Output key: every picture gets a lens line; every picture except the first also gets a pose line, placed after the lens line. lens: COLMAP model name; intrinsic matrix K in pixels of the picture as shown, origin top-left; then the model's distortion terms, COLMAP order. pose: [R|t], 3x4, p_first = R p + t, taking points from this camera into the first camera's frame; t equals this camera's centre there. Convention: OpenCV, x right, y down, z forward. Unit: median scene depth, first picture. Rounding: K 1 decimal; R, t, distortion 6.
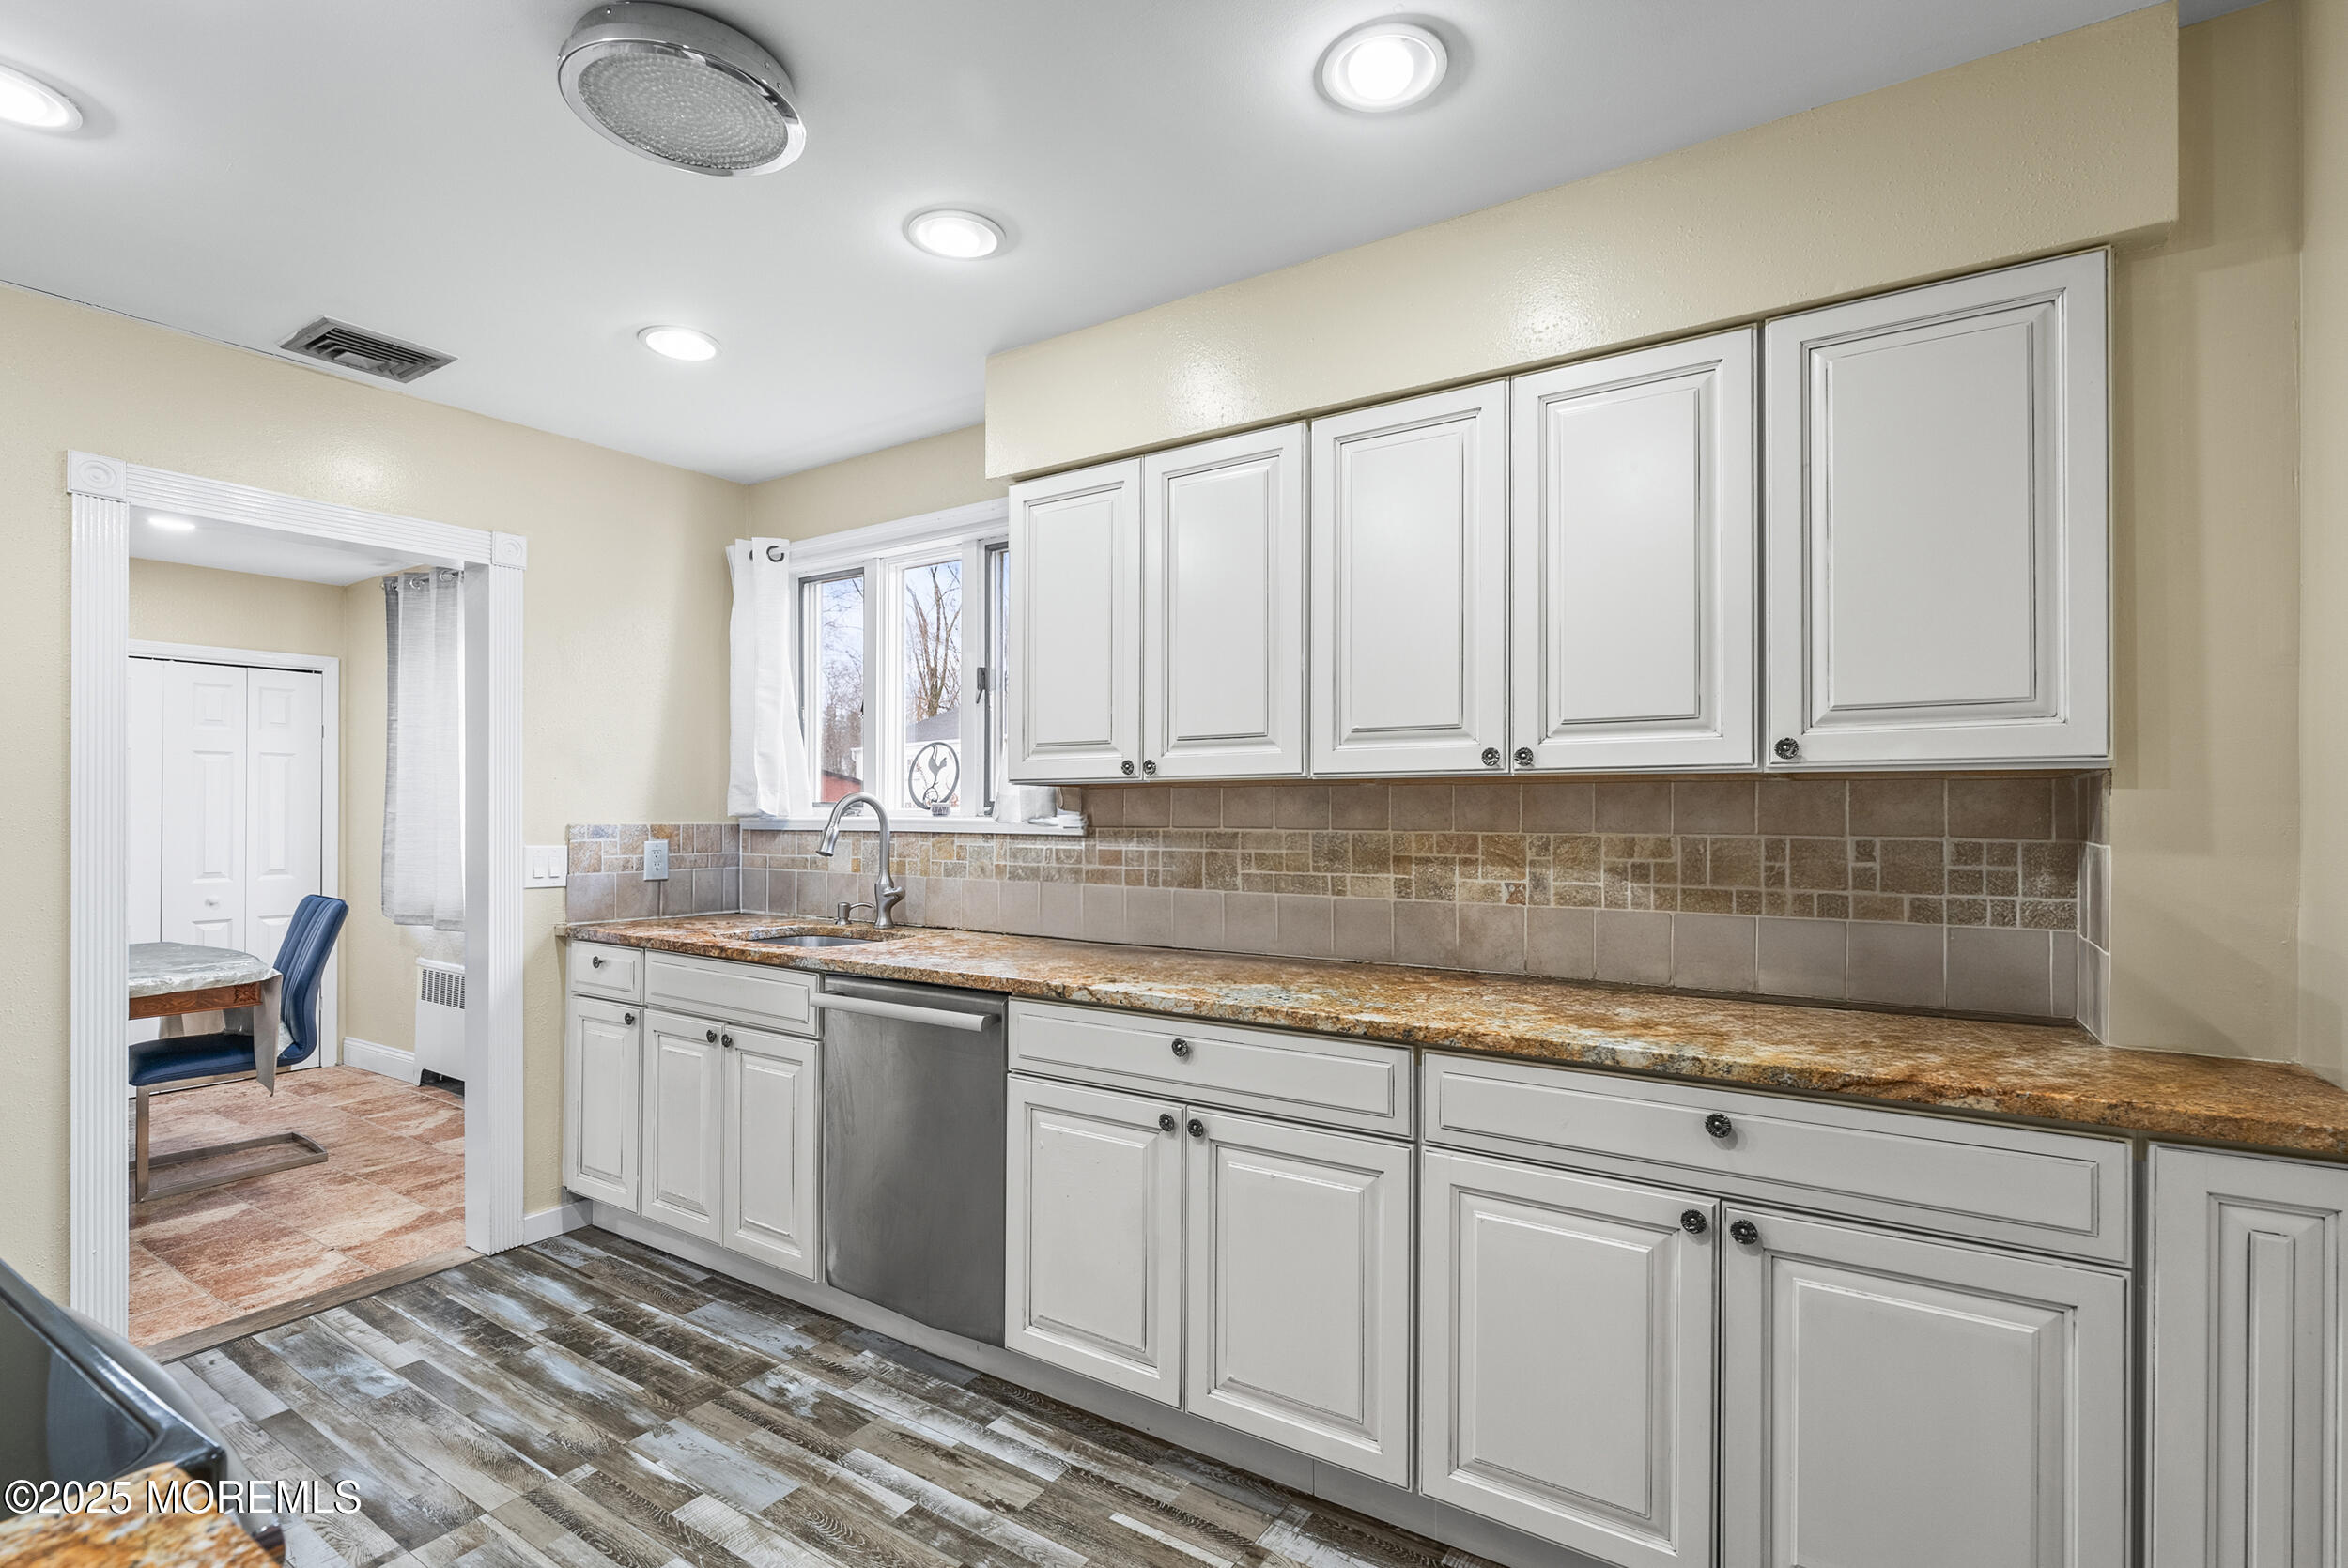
lens RADIAL K [[1093.8, 0, 1174.3], [0, 1093.8, 814.4], [0, 0, 1]] dist [-0.001329, 0.000634]
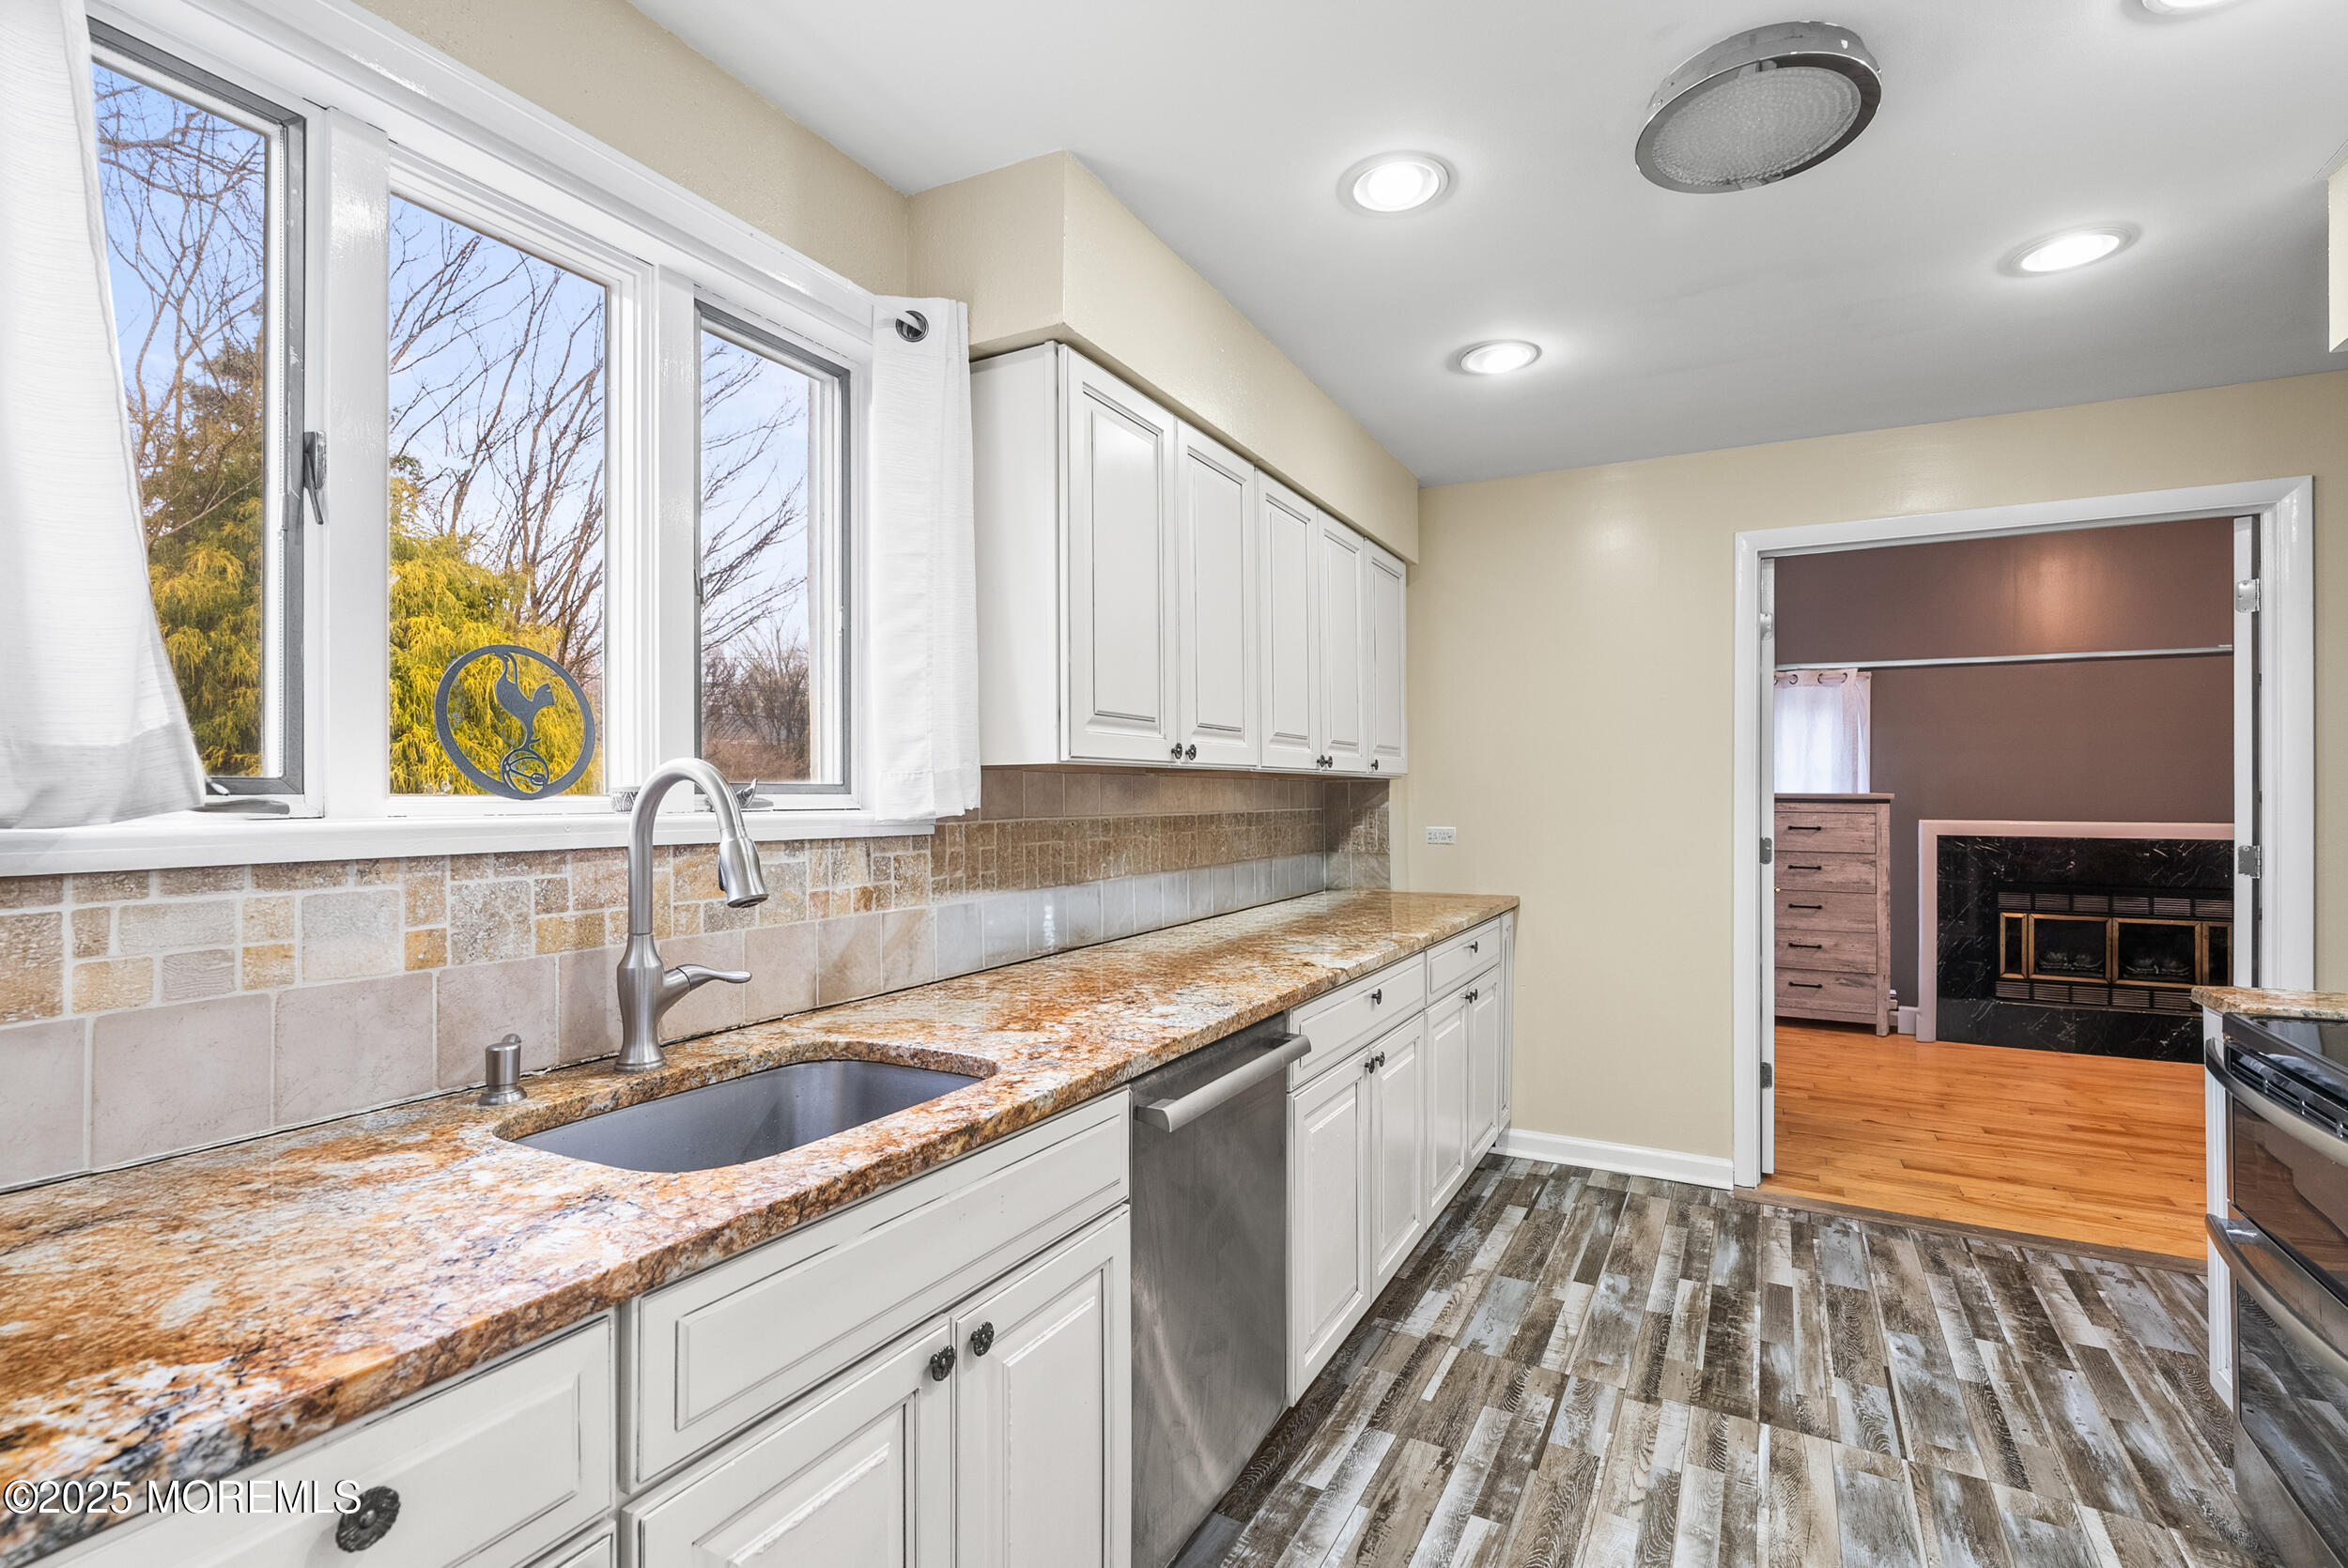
lens RADIAL K [[1094.7, 0, 1161.9], [0, 1094.7, 790.1], [0, 0, 1]] dist [-0.002213, 0.000769]
pose [[-0.080959, 0.003563, 0.996711, -0.926904], [0.004142, 0.999986, -0.003239, -0.007294], [-0.996709, 0.003866, -0.080973, 1.057945]]
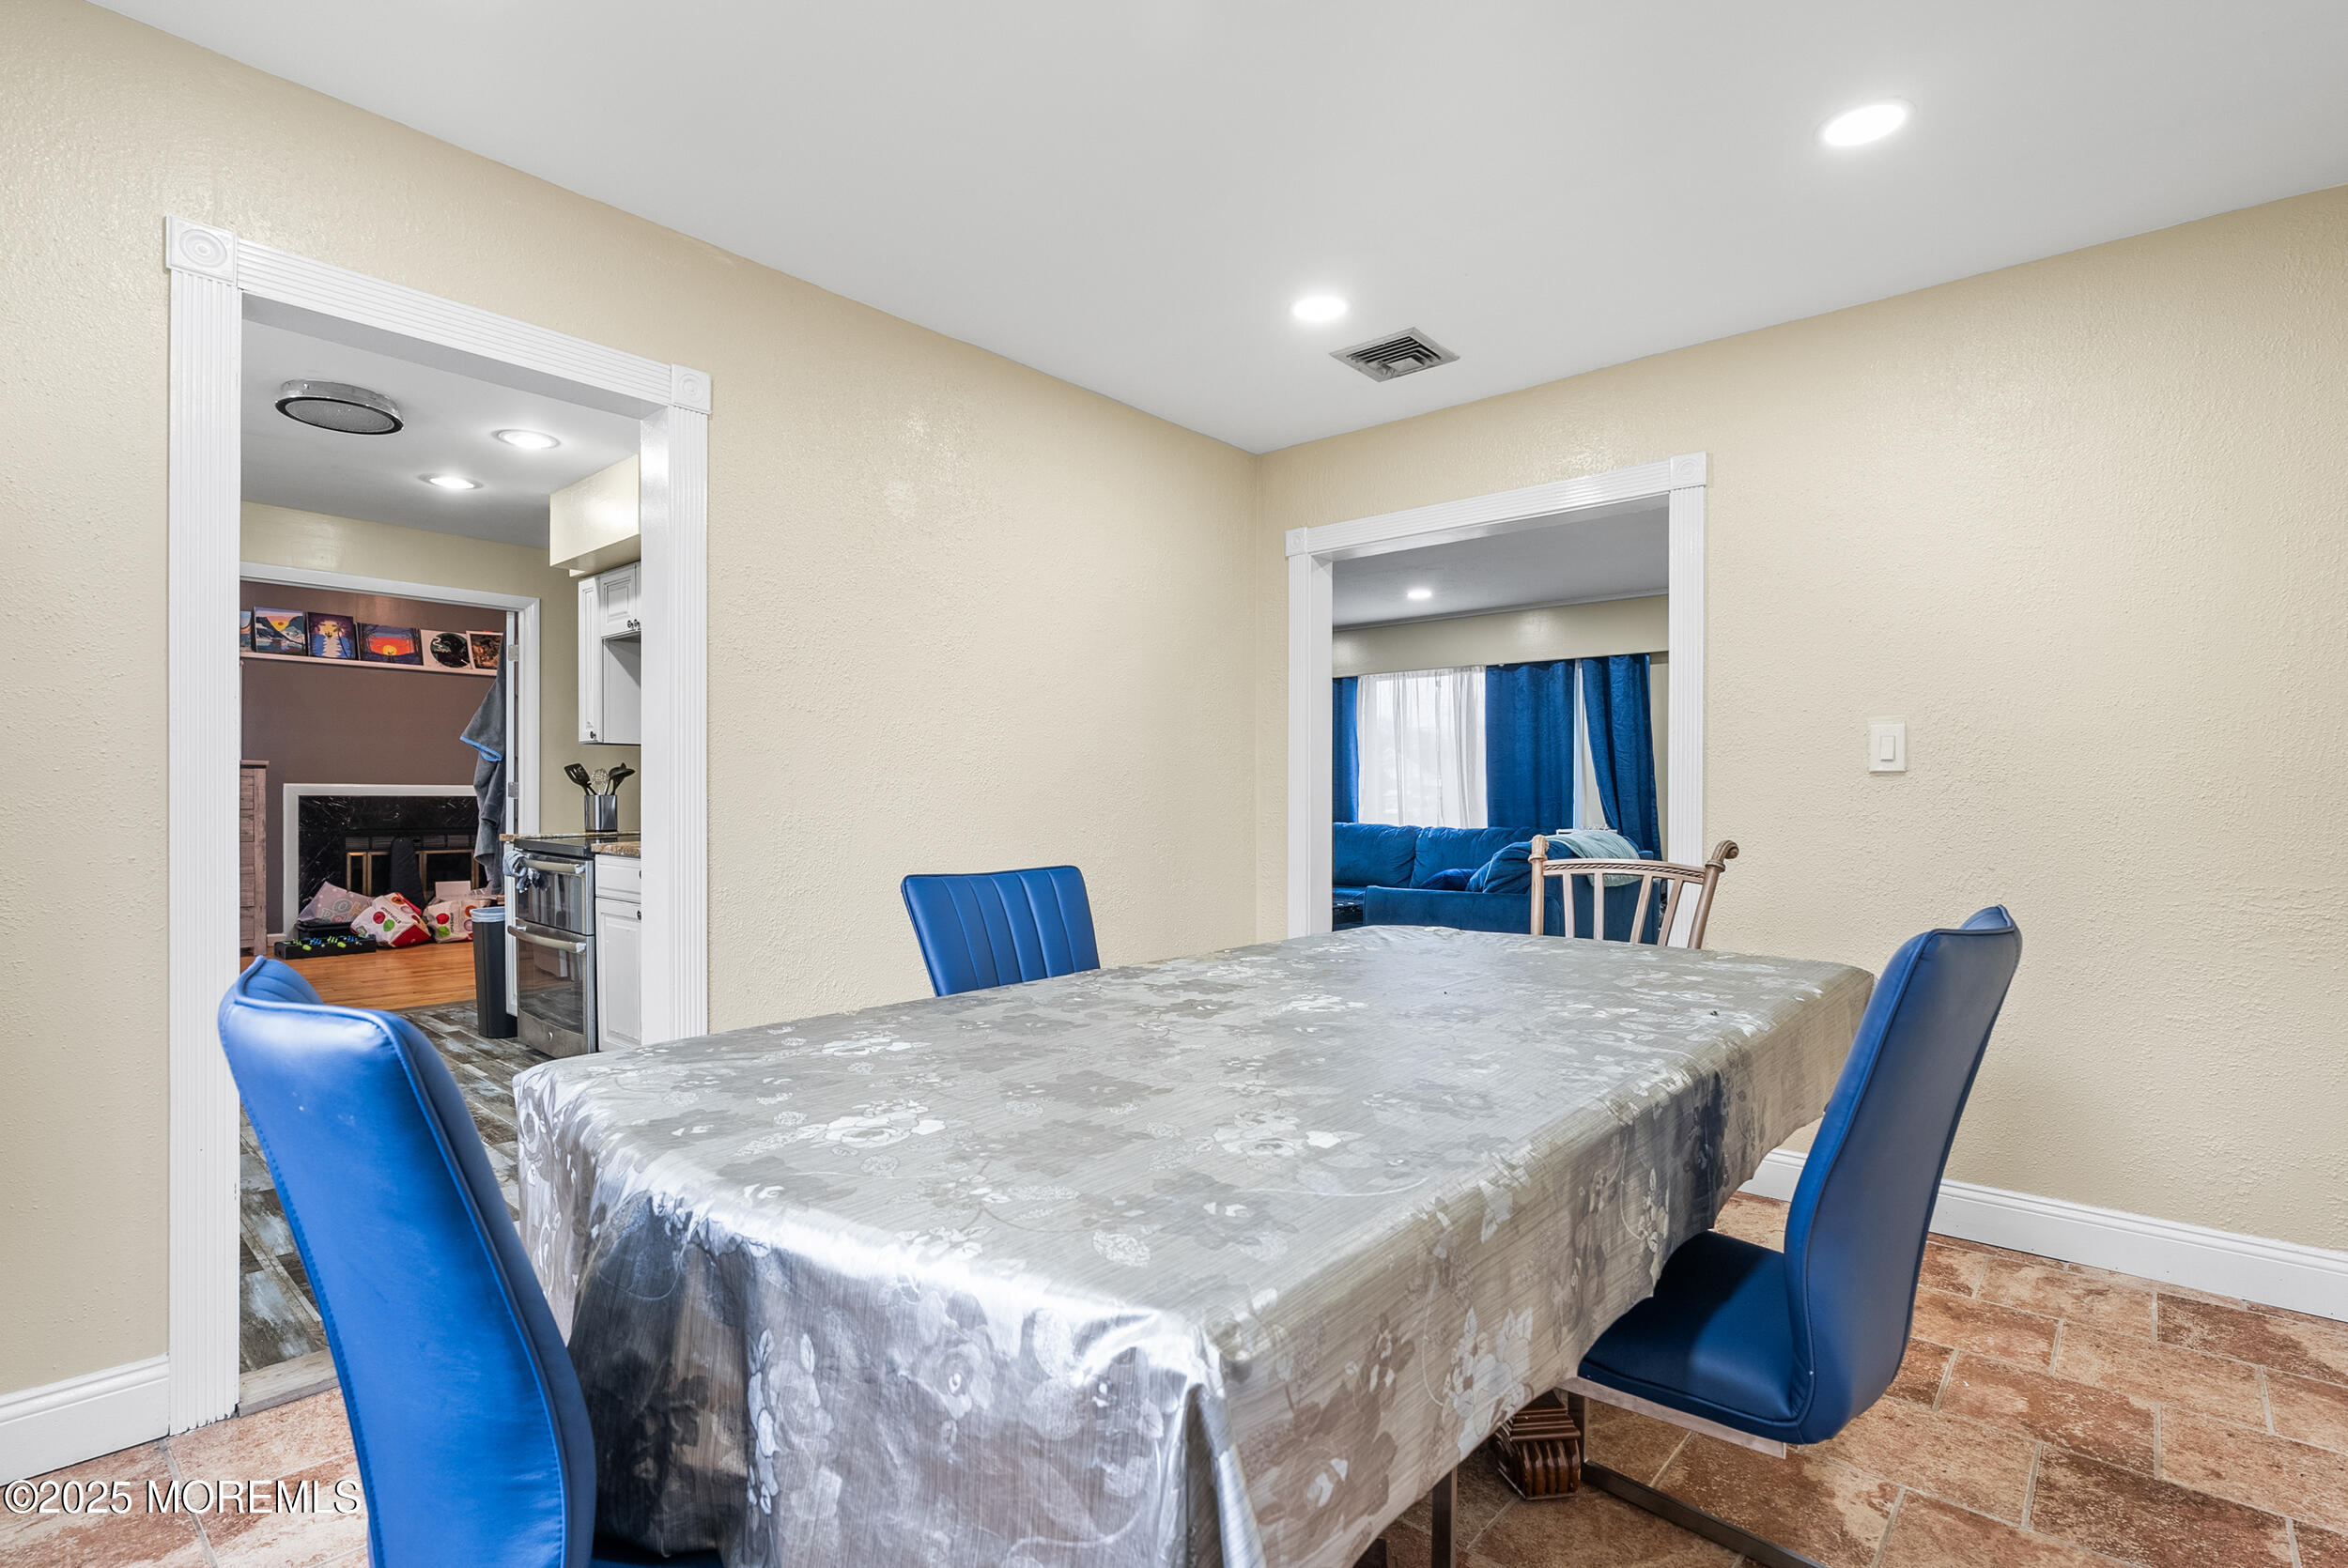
lens RADIAL K [[1094.7, 0, 1161.9], [0, 1094.7, 790.1], [0, 0, 1]] dist [-0.002213, 0.000769]
pose [[-0.988962, -0.001338, 0.148164, -1.505062], [-0.000500, 0.999984, 0.005692, 0.055958], [-0.148169, 0.005555, -0.988946, 1.826882]]
